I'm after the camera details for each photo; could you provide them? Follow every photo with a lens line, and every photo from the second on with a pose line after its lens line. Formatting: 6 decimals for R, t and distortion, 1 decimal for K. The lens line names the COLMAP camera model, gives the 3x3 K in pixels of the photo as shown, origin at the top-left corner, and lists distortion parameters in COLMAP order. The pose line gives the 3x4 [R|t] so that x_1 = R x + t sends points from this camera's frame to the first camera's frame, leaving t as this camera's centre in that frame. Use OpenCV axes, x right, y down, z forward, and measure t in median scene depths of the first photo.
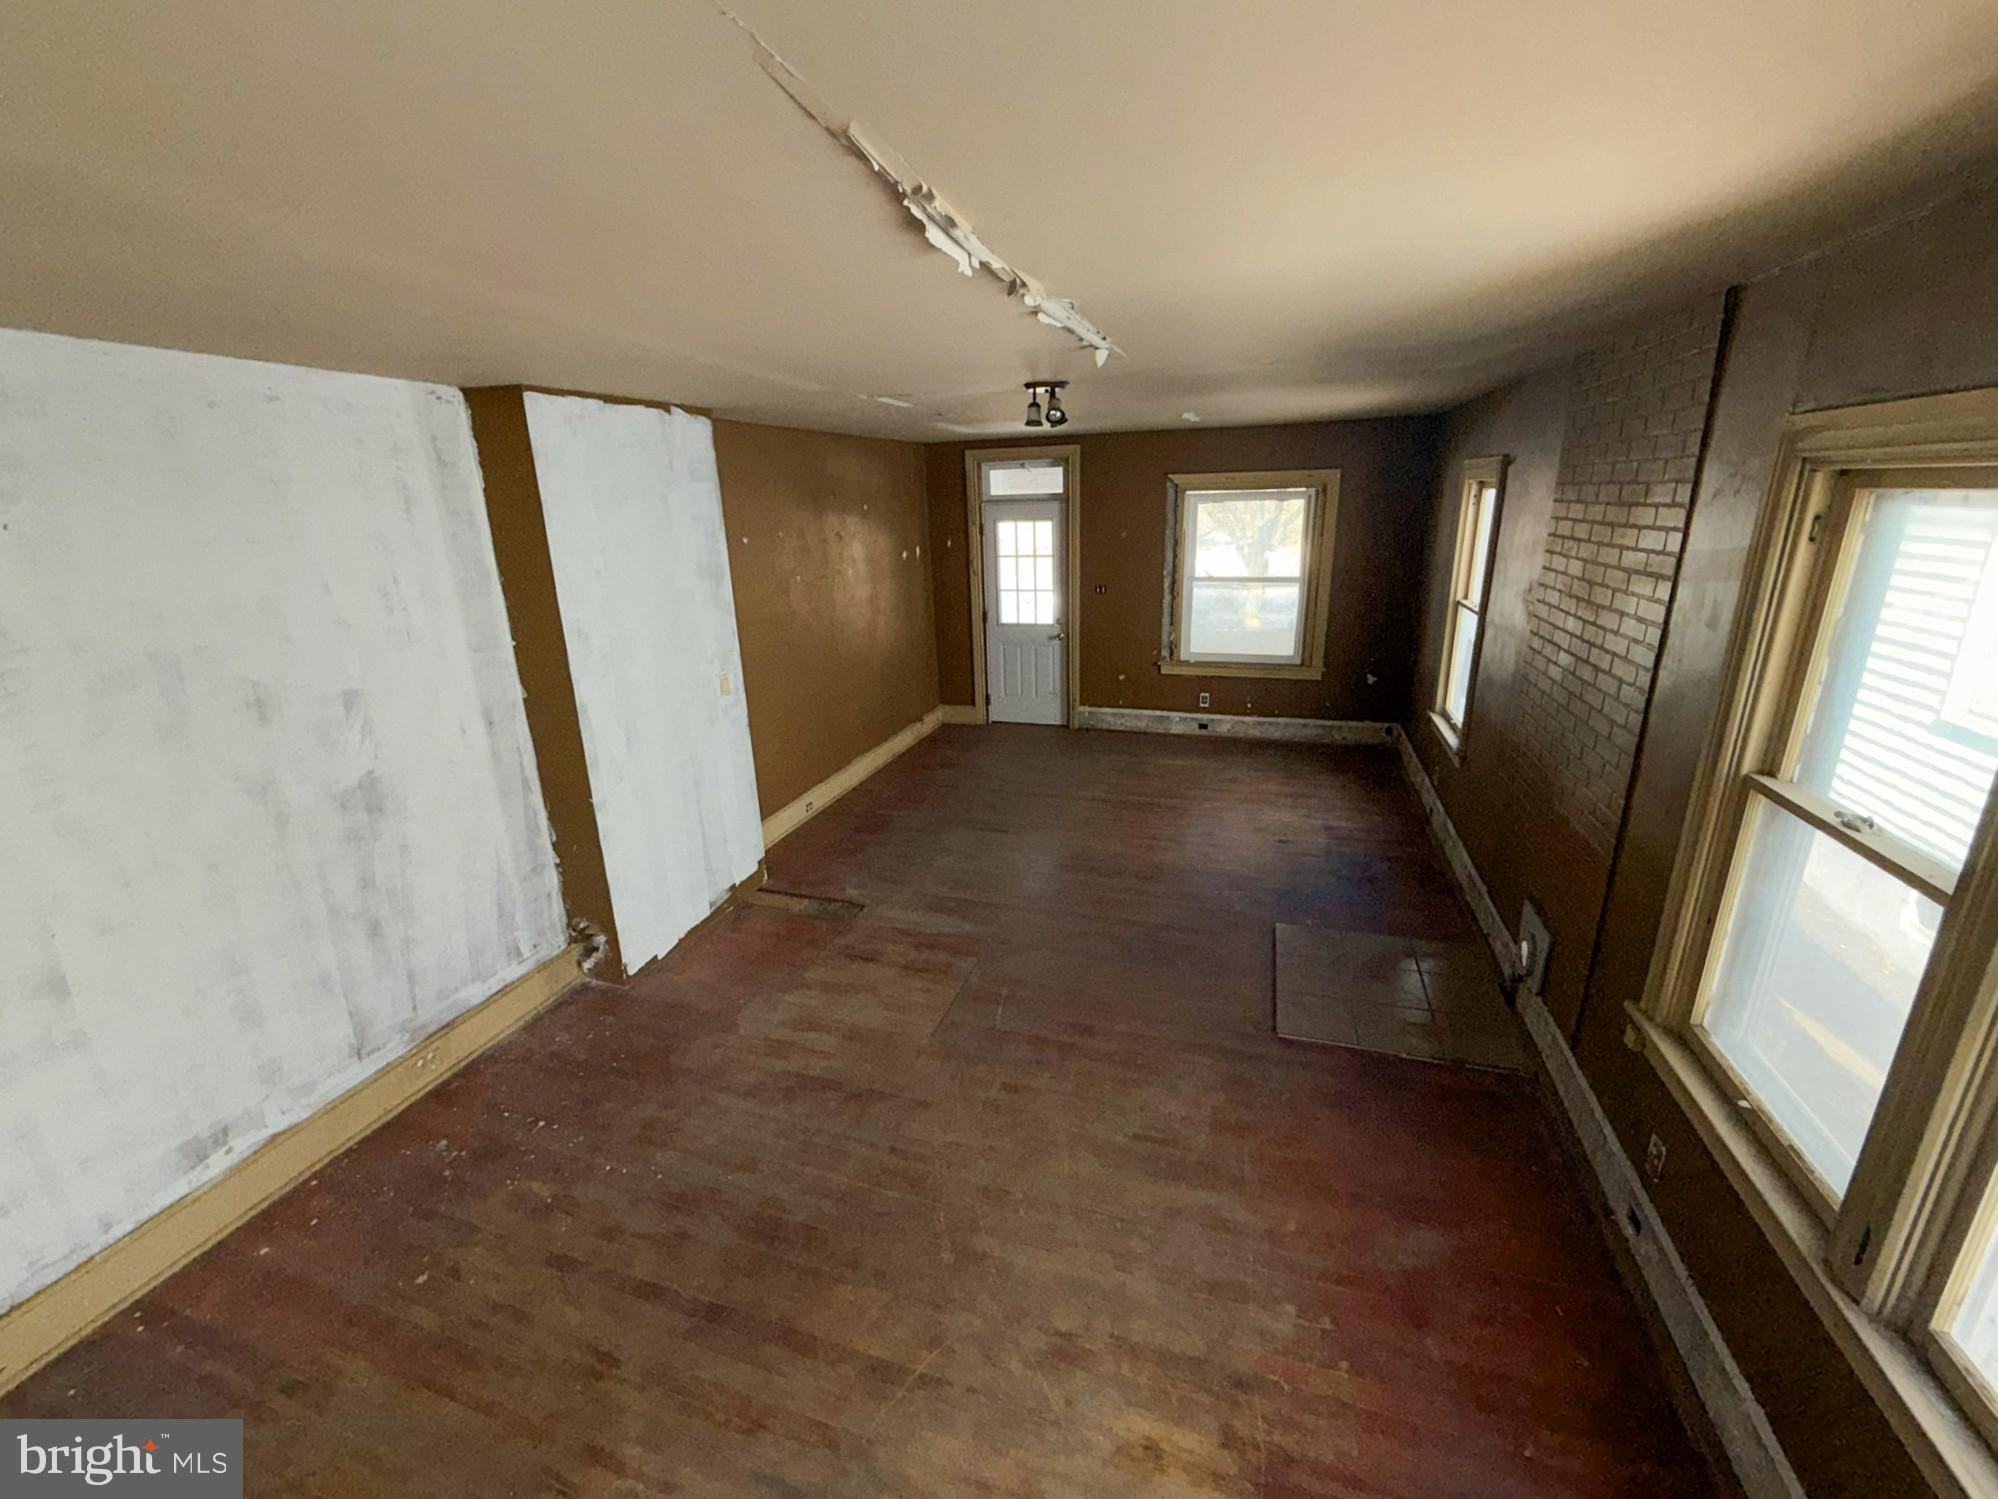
lens RADIAL K [[790.5, 0, 992.6], [0, 790.5, 741.9], [0, 0, 1]] dist [-0.000756, -0.000252]
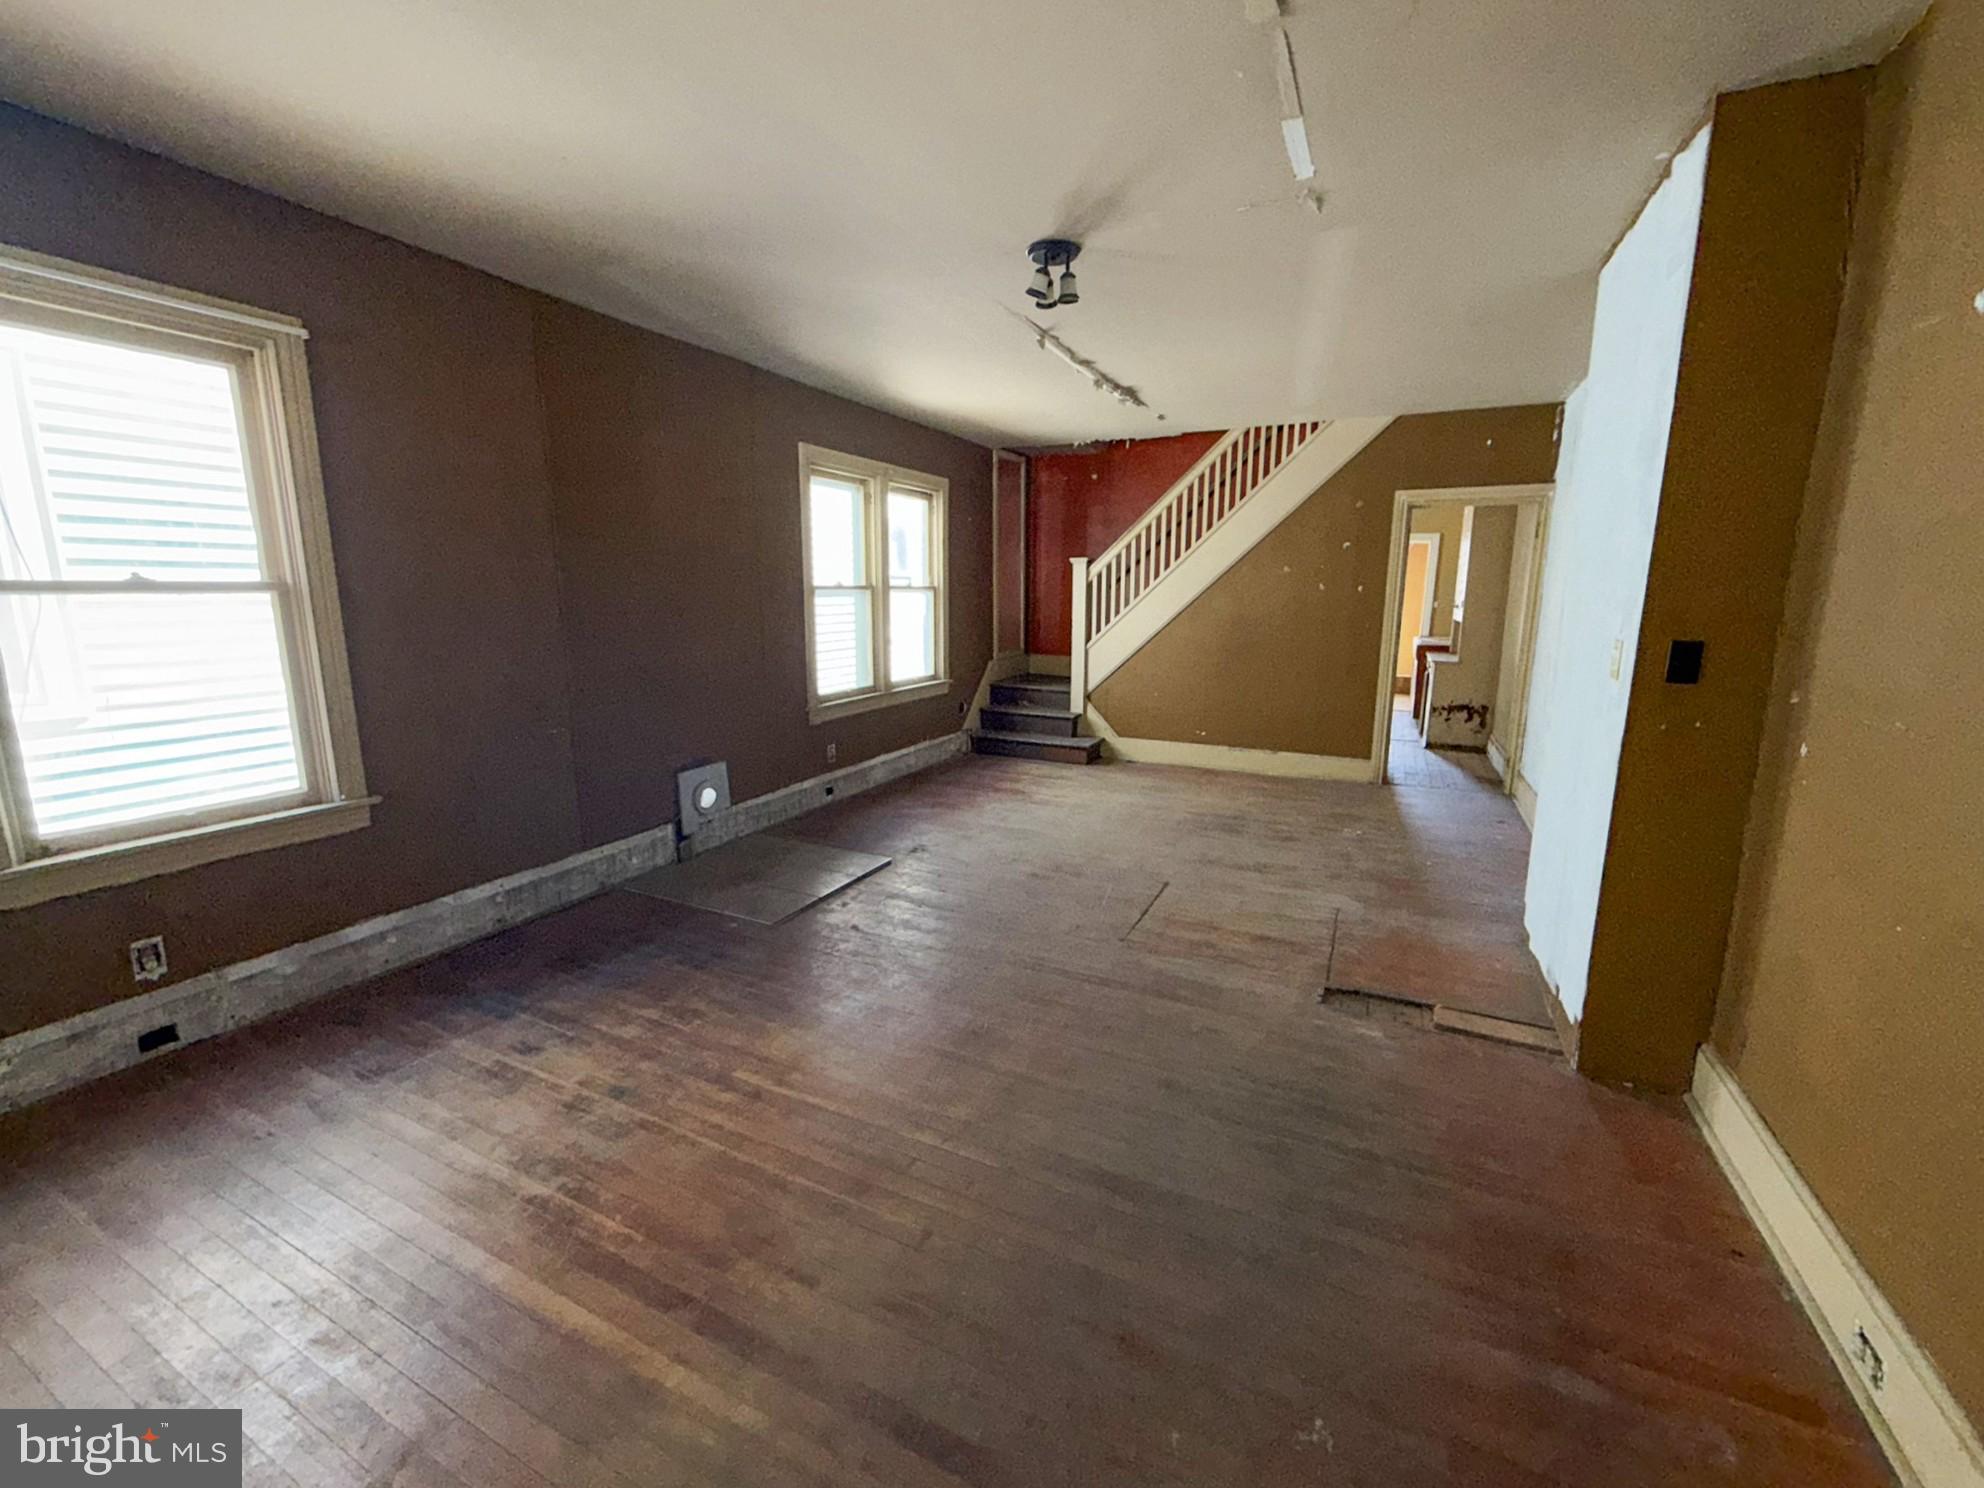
lens RADIAL K [[785.0, 0, 985.6], [0, 785.0, 736.4], [0, 0, 1]] dist [-0.000756, -0.000252]
pose [[-0.989465, -0.009447, 0.144463, 0.025510], [0.060792, 0.878515, 0.473831, -0.405387], [-0.131389, 0.477621, -0.868686, 2.010733]]
